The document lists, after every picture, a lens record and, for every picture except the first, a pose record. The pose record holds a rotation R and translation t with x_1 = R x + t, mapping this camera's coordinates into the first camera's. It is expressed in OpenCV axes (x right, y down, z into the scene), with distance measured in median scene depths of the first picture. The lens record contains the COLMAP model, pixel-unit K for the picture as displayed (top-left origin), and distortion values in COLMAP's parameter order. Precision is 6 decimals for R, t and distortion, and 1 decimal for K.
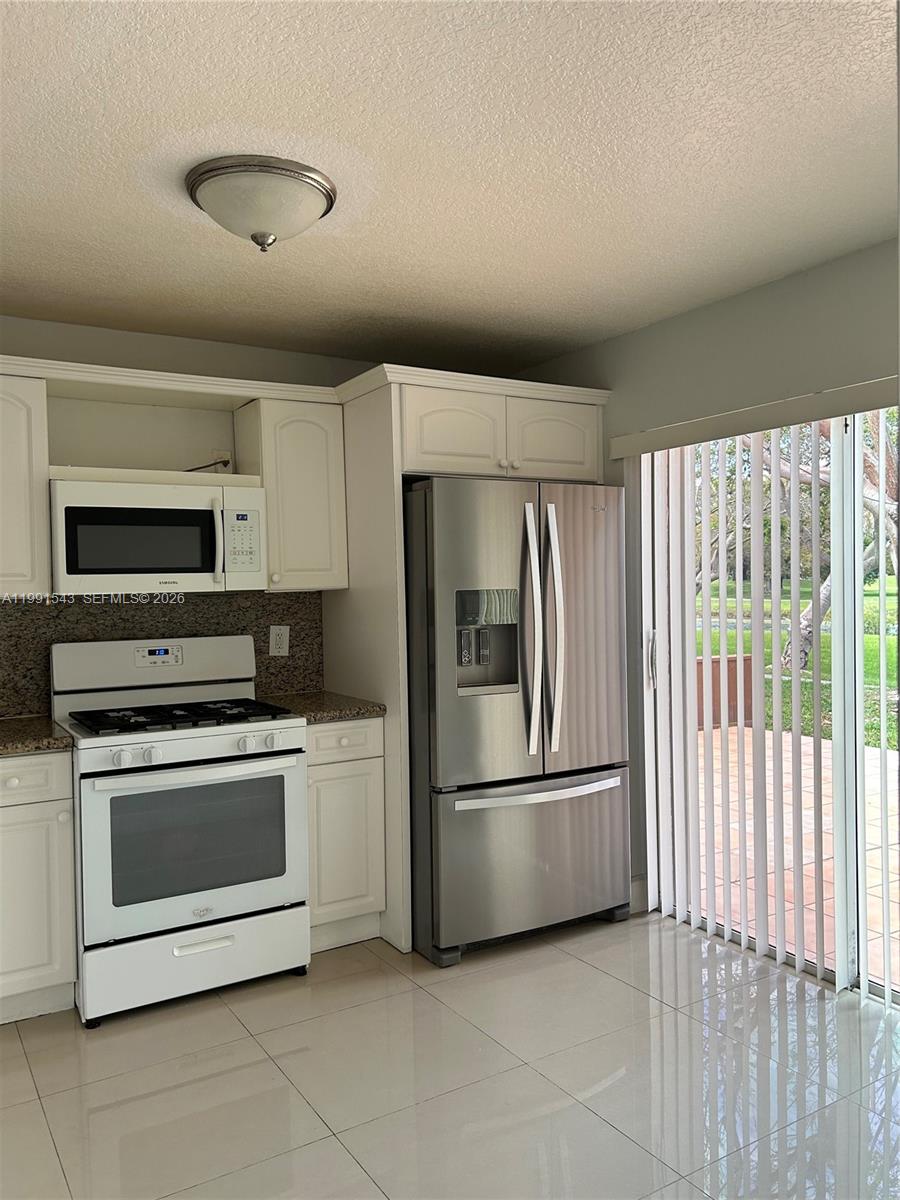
lens RADIAL K [[909.4, 0, 450.0], [0, 909.4, 600.0], [0, 0, 1]] dist [0.004681, -0.006103]
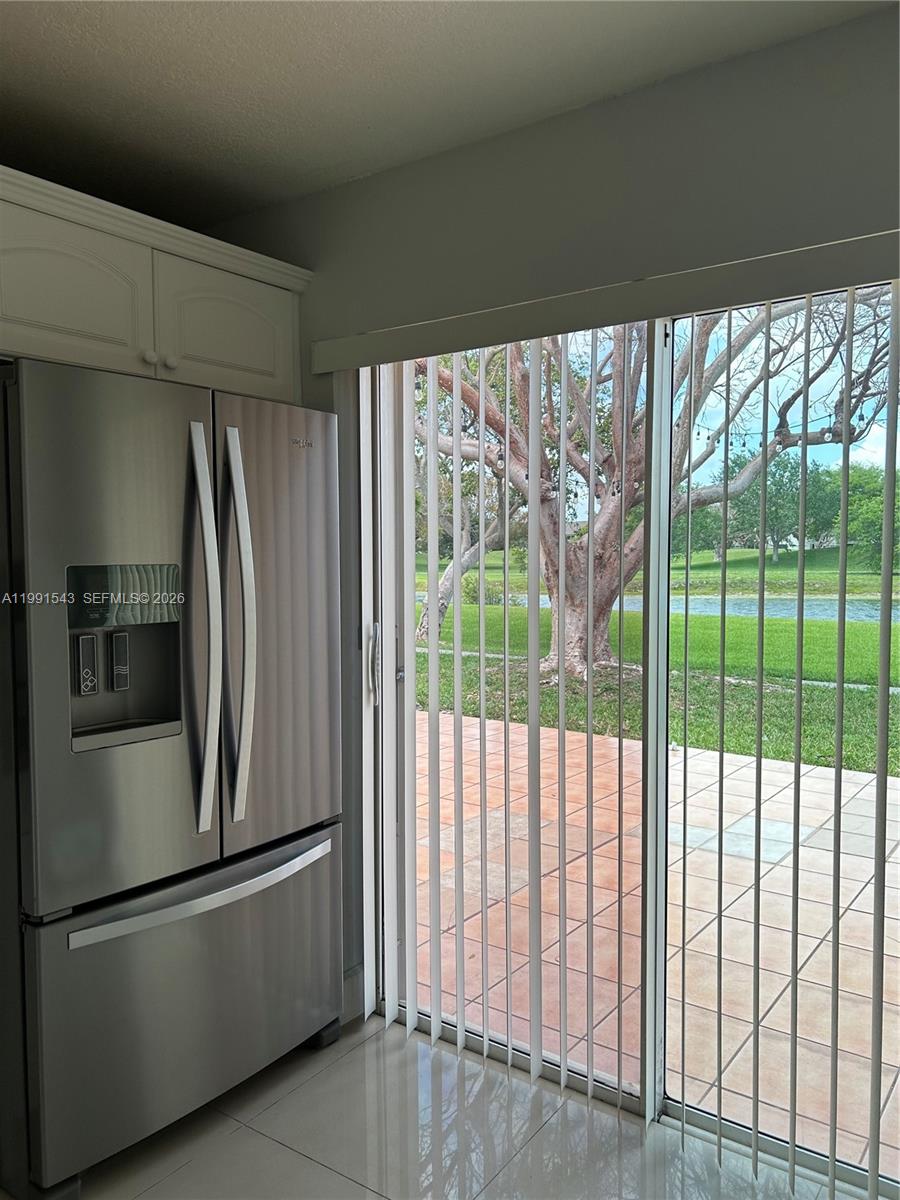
lens RADIAL K [[909.4, 0, 450.0], [0, 909.4, 600.0], [0, 0, 1]] dist [0.004681, -0.006103]
pose [[0.920054, -0.009161, 0.391685, 0.003499], [-0.002433, 0.999574, 0.029093, -0.006099], [-0.391784, -0.027720, 0.919640, 0.368520]]
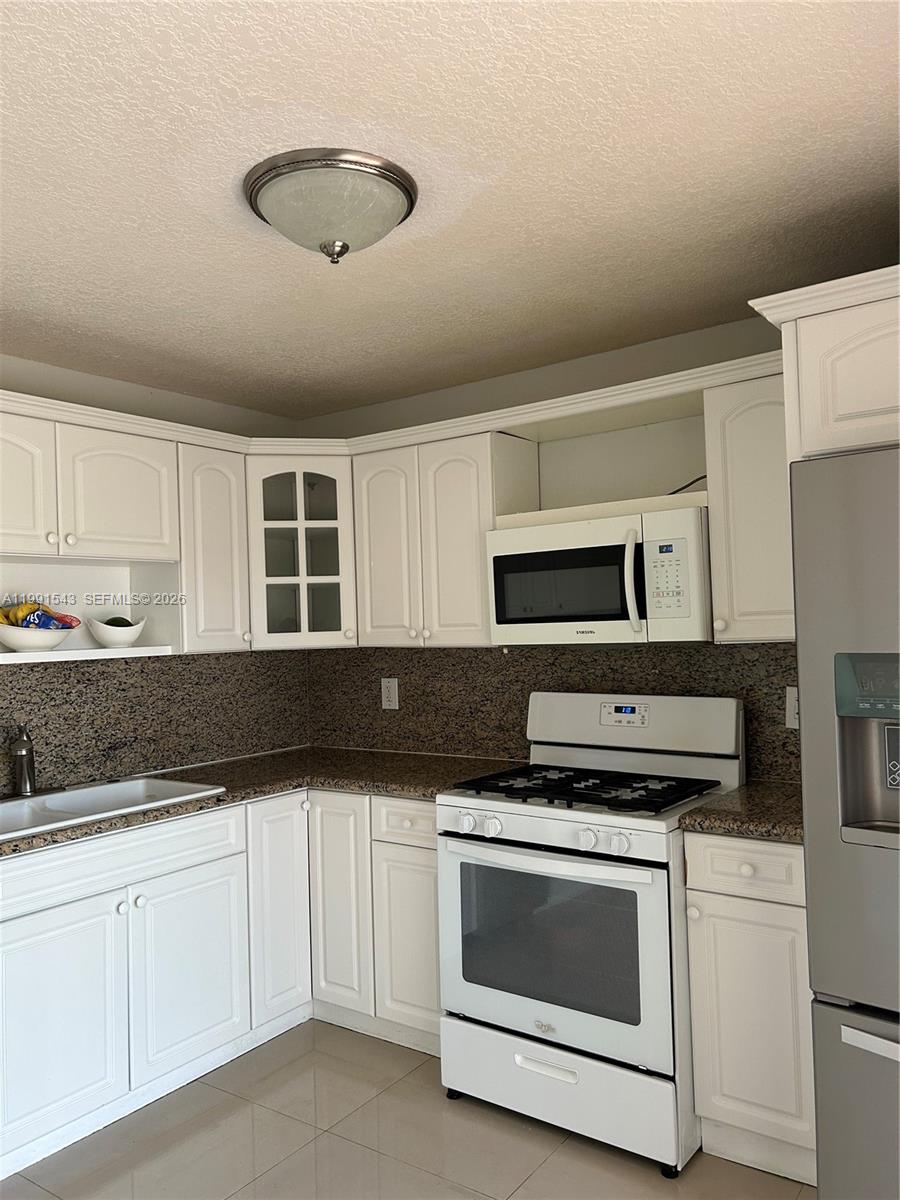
lens RADIAL K [[894.3, 0, 450.0], [0, 894.3, 600.0], [0, 0, 1]] dist [0.006444, -0.001263]
pose [[0.377618, -0.016812, -0.925809, 0.417360], [0.009787, 0.999852, -0.014164, -0.037796], [0.925910, -0.003713, 0.377727, 0.536691]]
